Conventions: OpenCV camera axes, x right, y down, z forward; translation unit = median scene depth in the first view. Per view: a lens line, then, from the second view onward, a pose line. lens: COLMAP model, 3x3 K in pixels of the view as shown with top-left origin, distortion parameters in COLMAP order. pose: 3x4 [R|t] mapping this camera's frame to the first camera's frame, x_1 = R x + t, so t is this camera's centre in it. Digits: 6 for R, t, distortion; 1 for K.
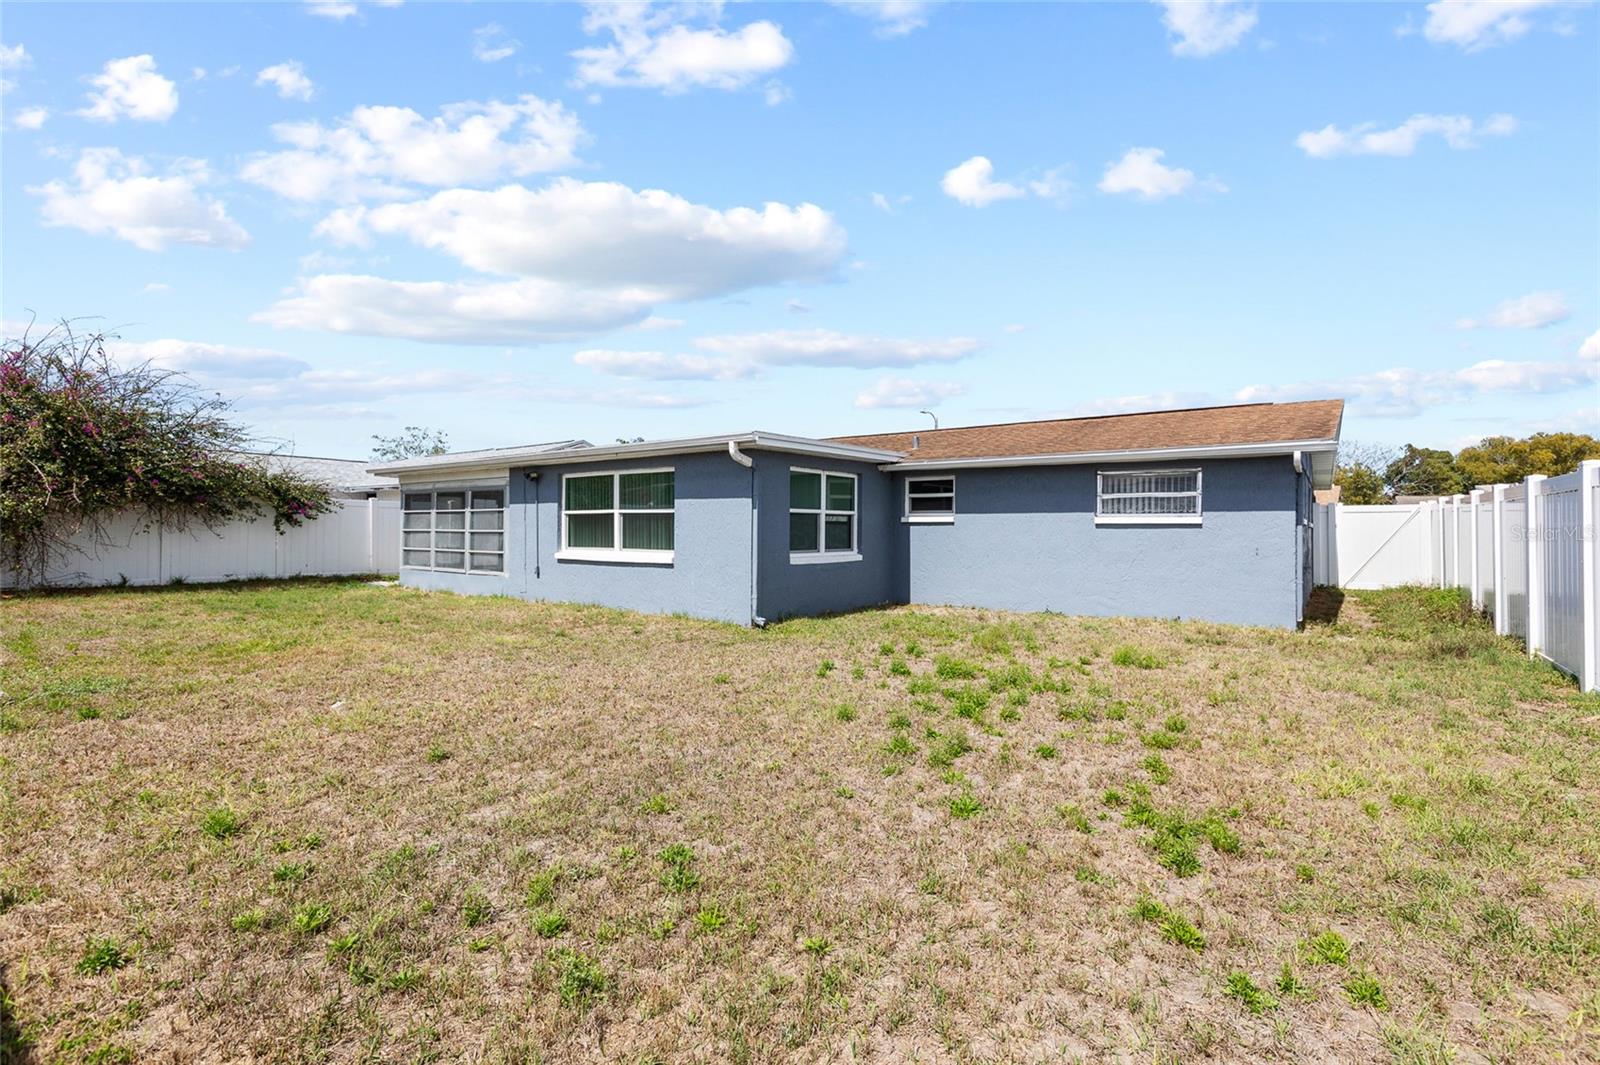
lens RADIAL K [[716.9, 0, 813.8], [0, 716.9, 527.4], [0, 0, 1]] dist [0.008255, -0.000204]
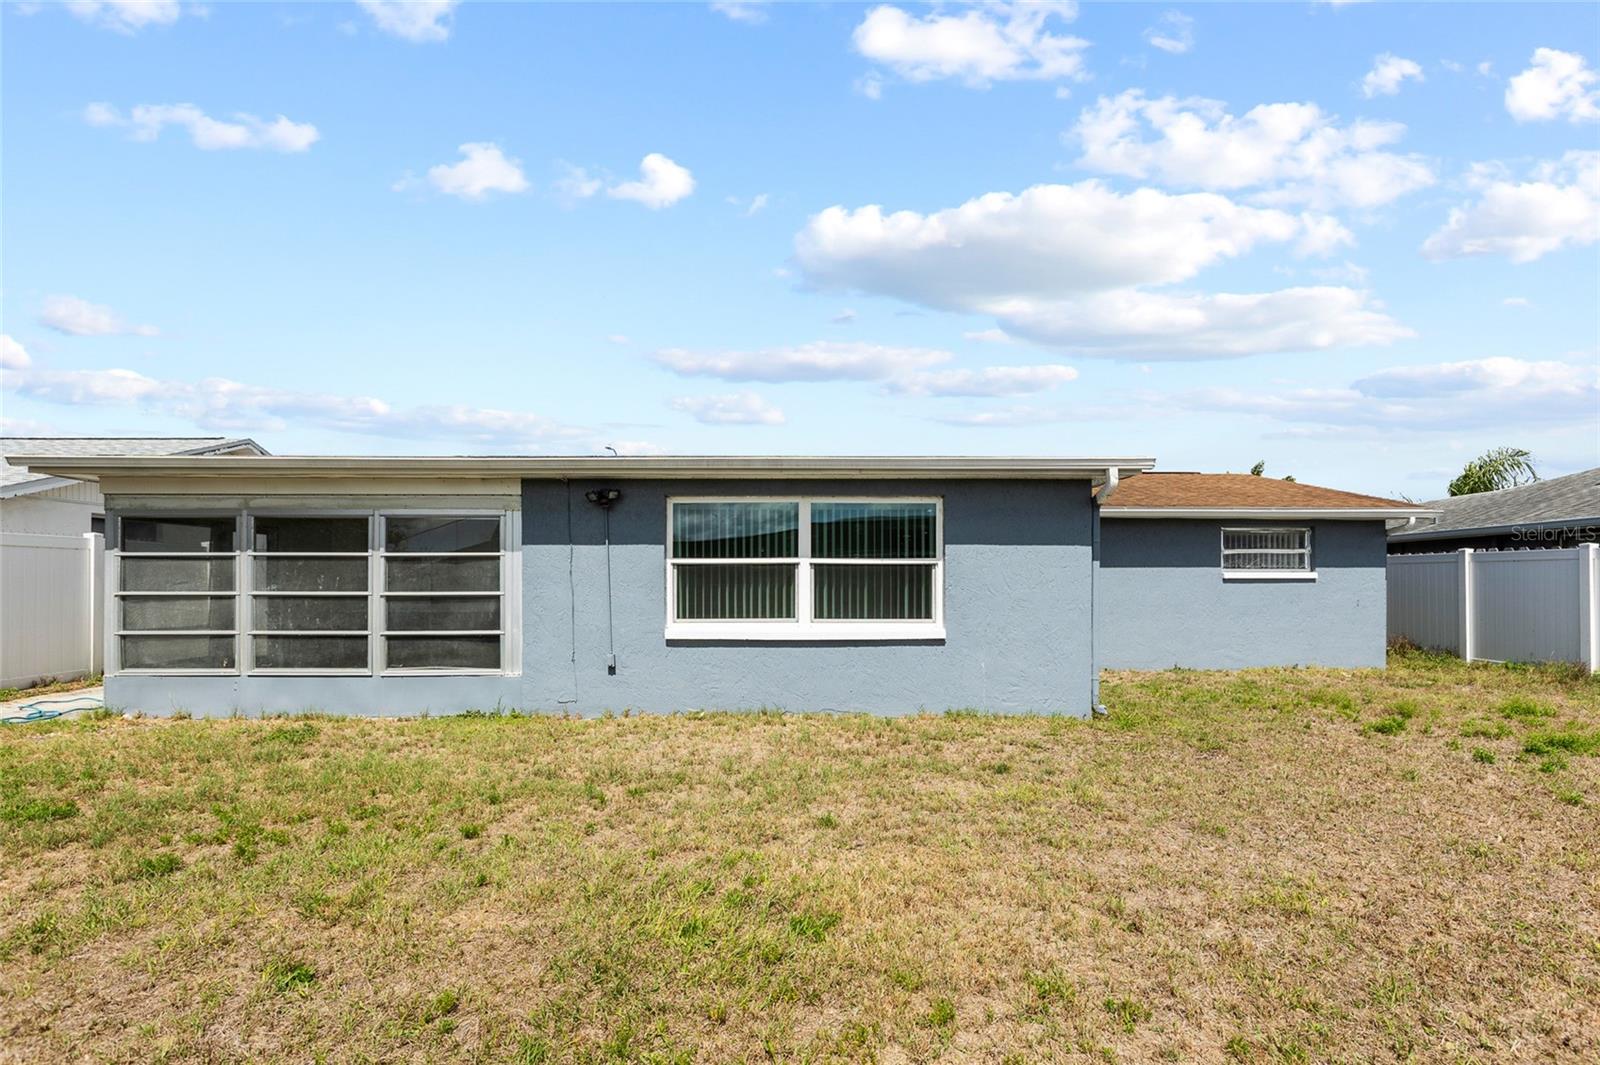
lens RADIAL K [[716.9, 0, 832.7], [0, 716.9, 571.7], [0, 0, 1]] dist [0.008255, -0.000204]
pose [[0.810916, 0.001496, 0.585161, -0.627851], [0.001535, 0.999988, -0.004683, -0.009888], [-0.585161, 0.004696, 0.810904, 0.465770]]
